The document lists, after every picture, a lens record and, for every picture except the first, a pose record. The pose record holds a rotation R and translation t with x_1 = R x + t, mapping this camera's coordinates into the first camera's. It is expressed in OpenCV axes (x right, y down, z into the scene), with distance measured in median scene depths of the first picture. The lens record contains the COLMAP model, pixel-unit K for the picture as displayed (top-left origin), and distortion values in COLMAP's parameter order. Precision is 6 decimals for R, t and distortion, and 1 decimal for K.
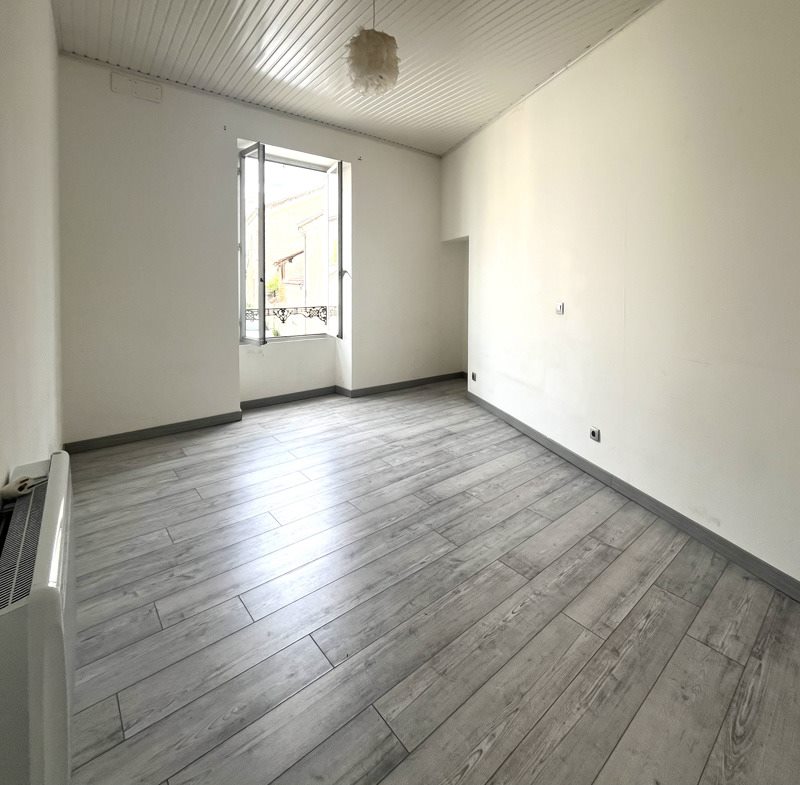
lens RADIAL K [[386.6, 0, 400.4], [0, 386.6, 392.0], [0, 0, 1]] dist [0.000555, 0.000038]
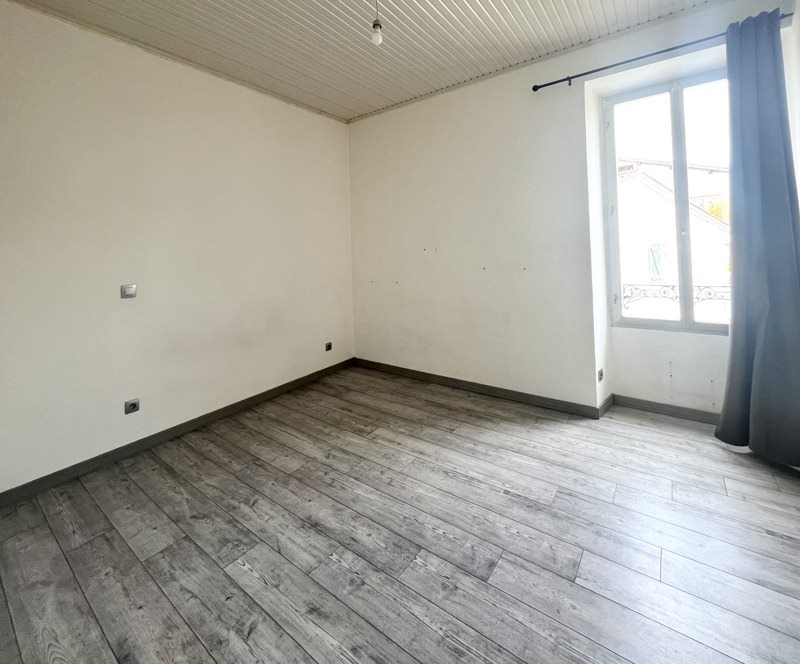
lens RADIAL K [[360.0, 0, 400.2], [0, 360.0, 332.4], [0, 0, 1]] dist [0.000682, 0.000006]
pose [[0.259674, 0.140374, -0.955439, 0.972721], [-0.299356, 0.952343, 0.058558, -0.130337], [0.918126, 0.270811, 0.289321, 0.882849]]
